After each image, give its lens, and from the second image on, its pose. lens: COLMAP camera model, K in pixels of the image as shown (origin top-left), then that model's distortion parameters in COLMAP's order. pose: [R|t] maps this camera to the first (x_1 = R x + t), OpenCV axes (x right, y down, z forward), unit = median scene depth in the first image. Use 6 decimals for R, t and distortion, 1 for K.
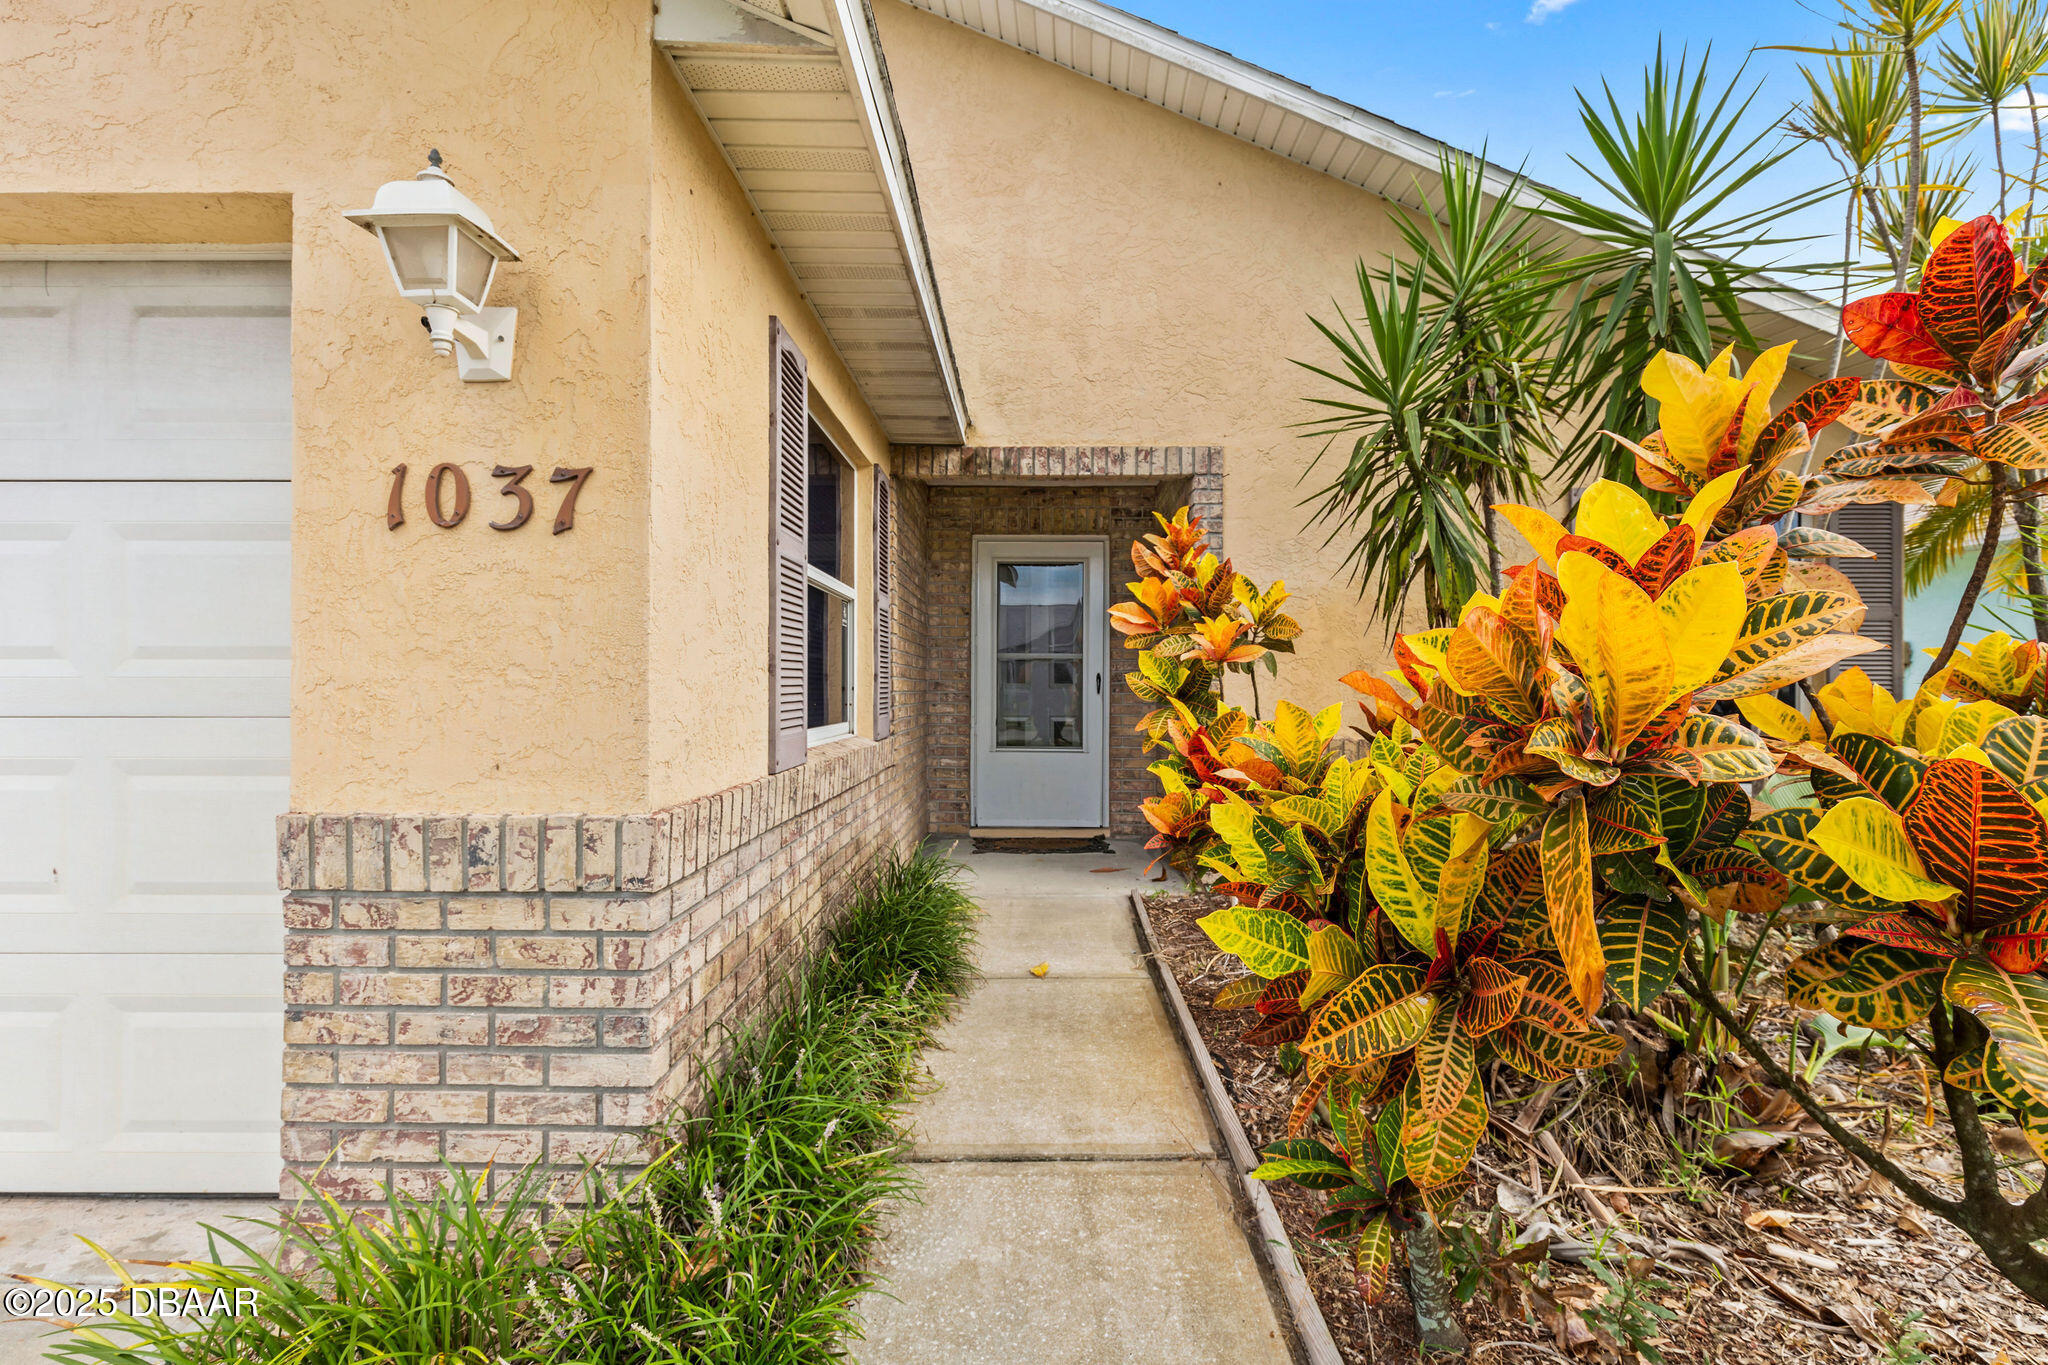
lens RADIAL K [[926.2, 0, 1025.3], [0, 926.2, 679.5], [0, 0, 1]] dist [-0.001023, -0.000415]
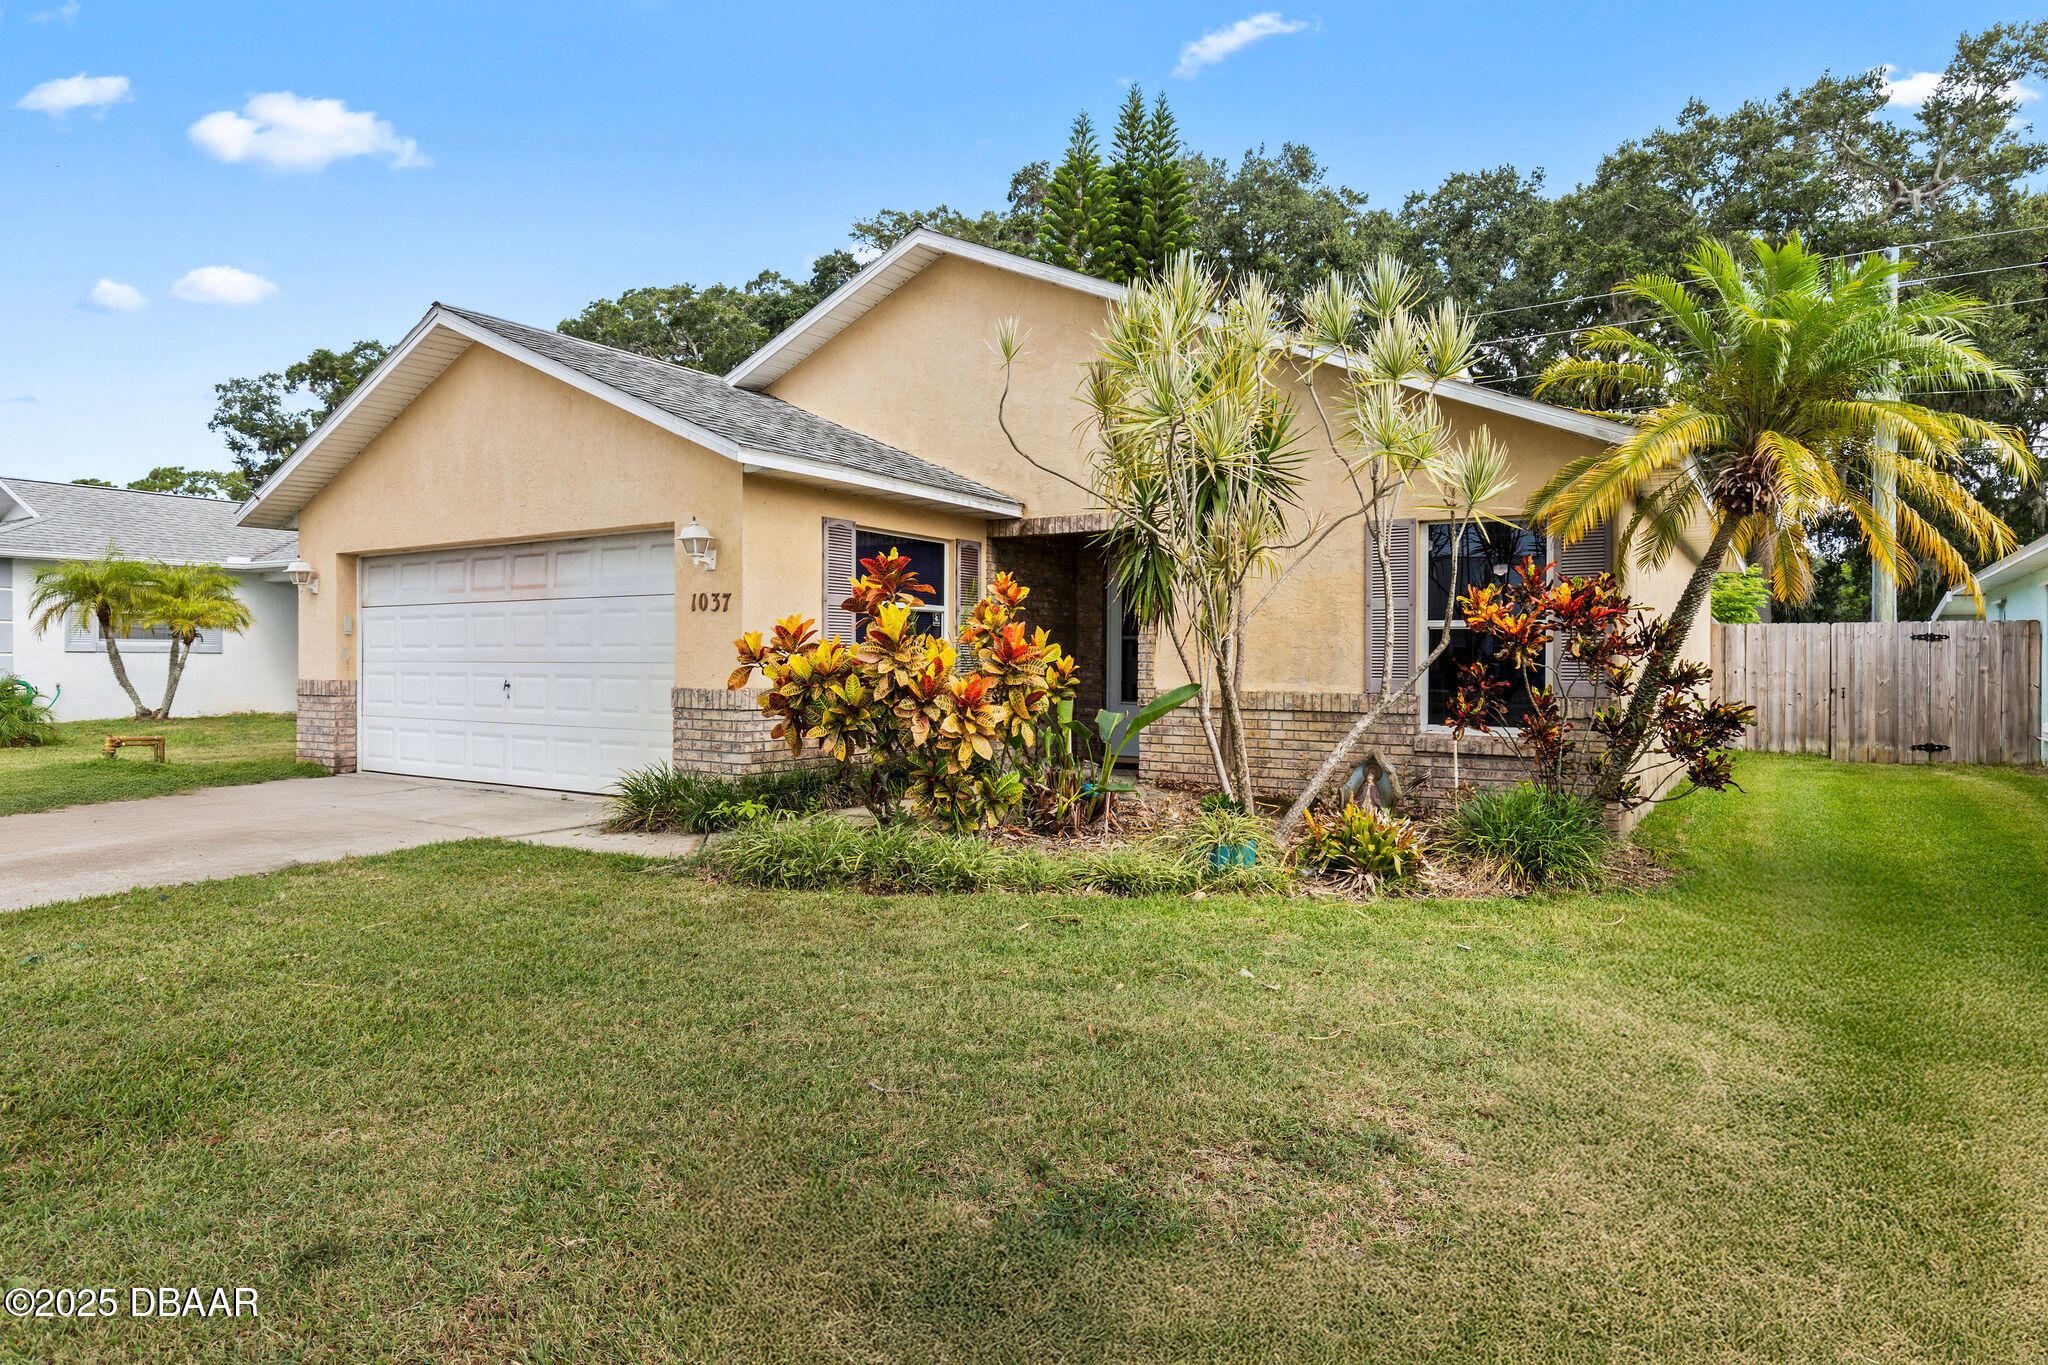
lens RADIAL K [[1187.7, 0, 1024.5], [0, 1187.7, 662.3], [0, 0, 1]] dist [-0.004706, -0.000770]
pose [[0.842707, 0.000544, -0.538372, 2.051663], [0.000083, 0.999999, 0.001141, 0.025753], [0.538372, -0.001006, 0.842706, -1.571288]]
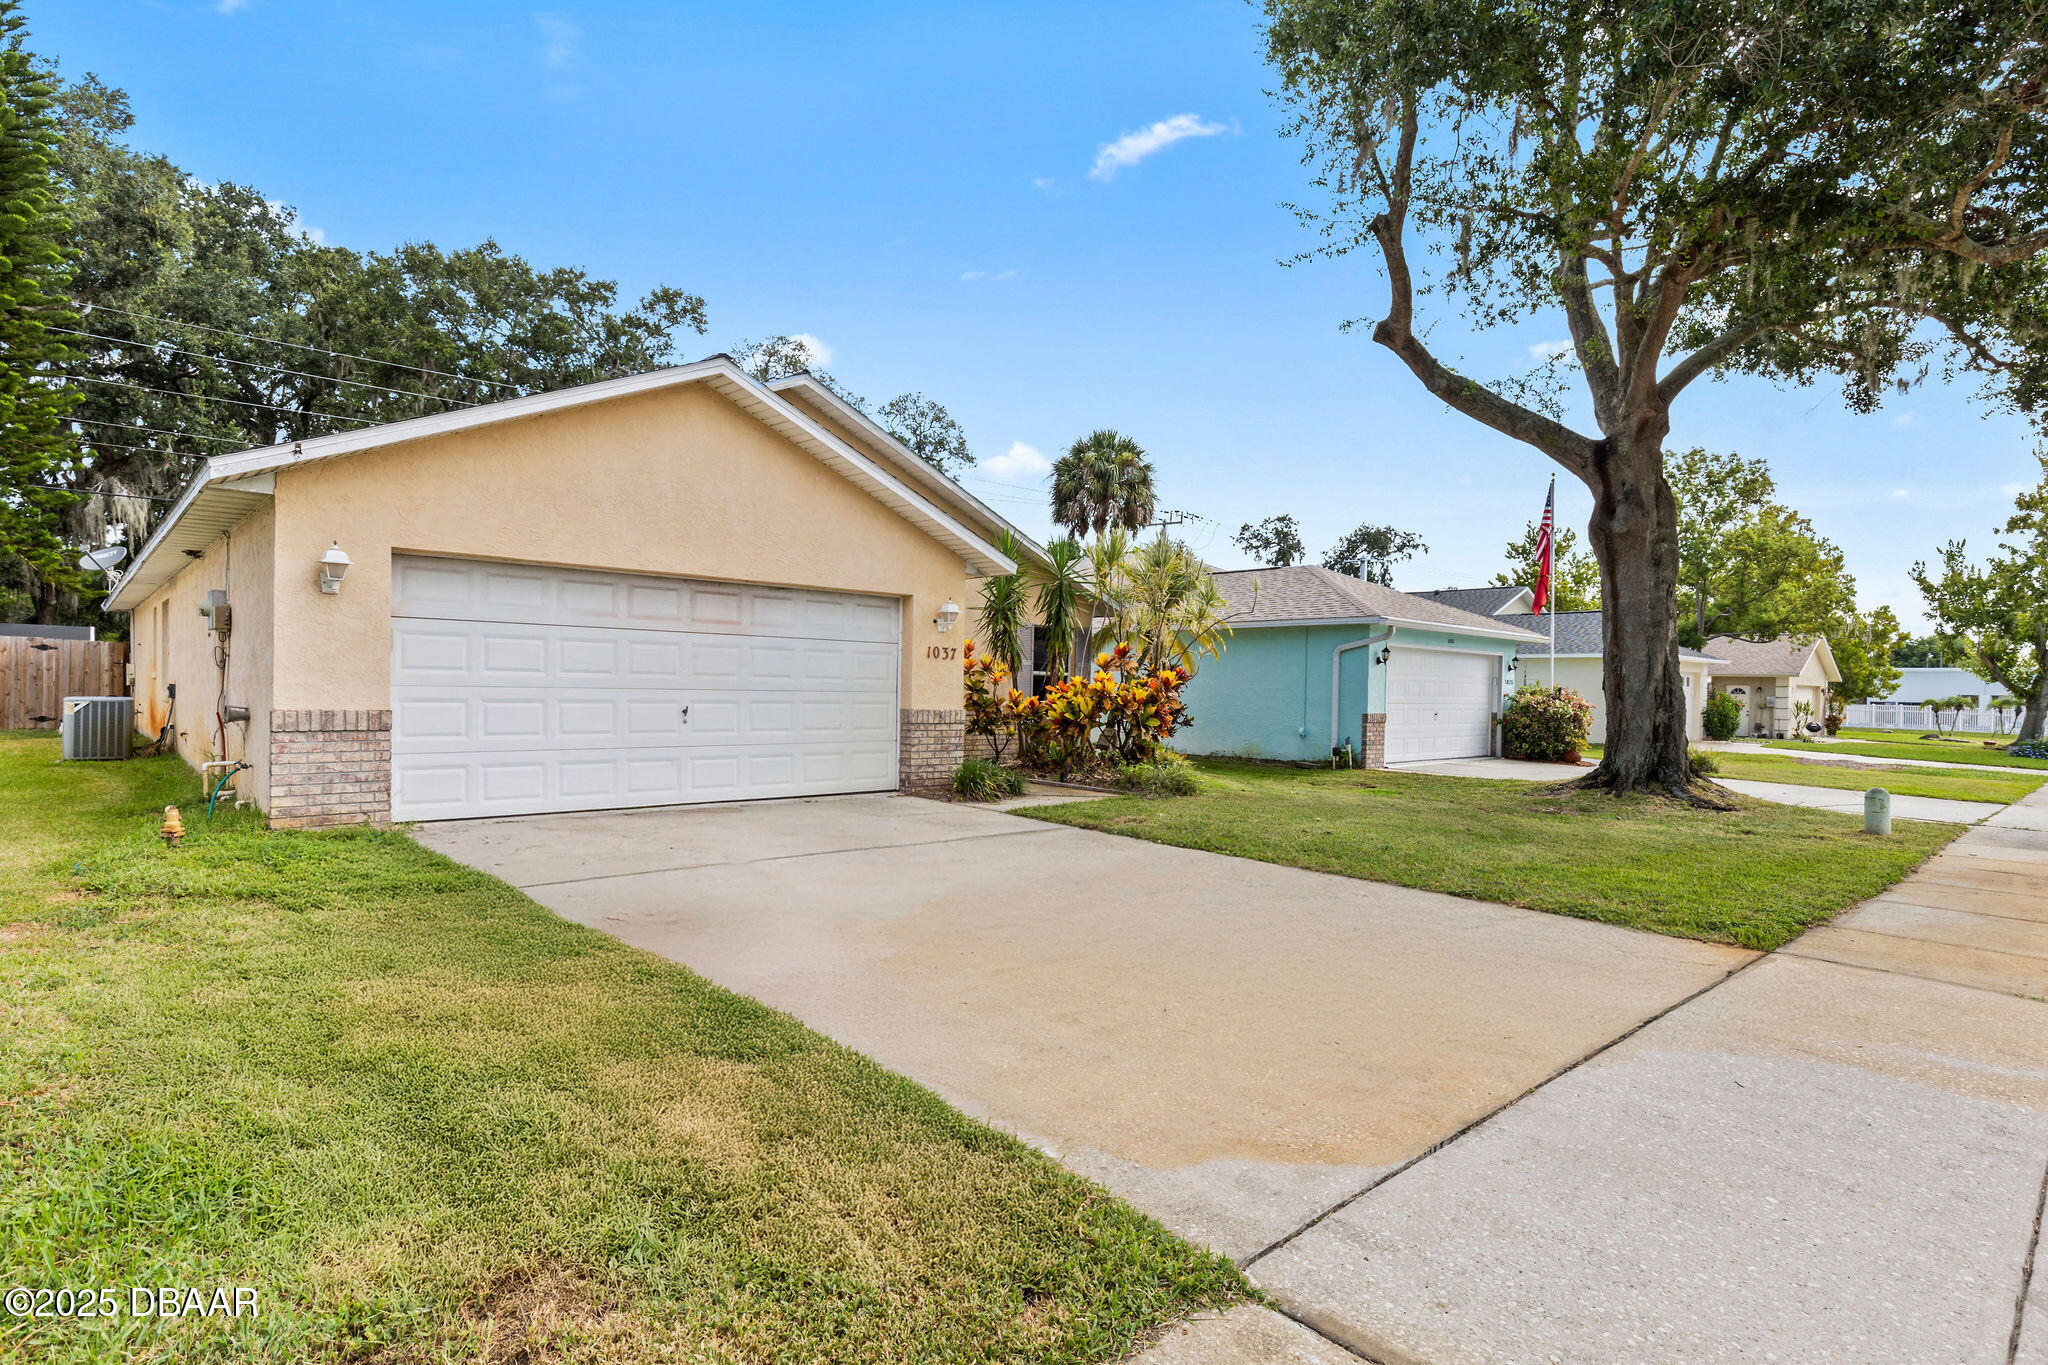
lens RADIAL K [[1036.0, 0, 1036.1], [0, 1036.0, 701.9], [0, 0, 1]] dist [-0.005489, 0.000521]
pose [[0.718748, 0.001971, 0.695267, -3.082510], [-0.021574, 0.999578, 0.019470, -0.023538], [-0.694935, -0.028994, 0.718487, -2.658267]]
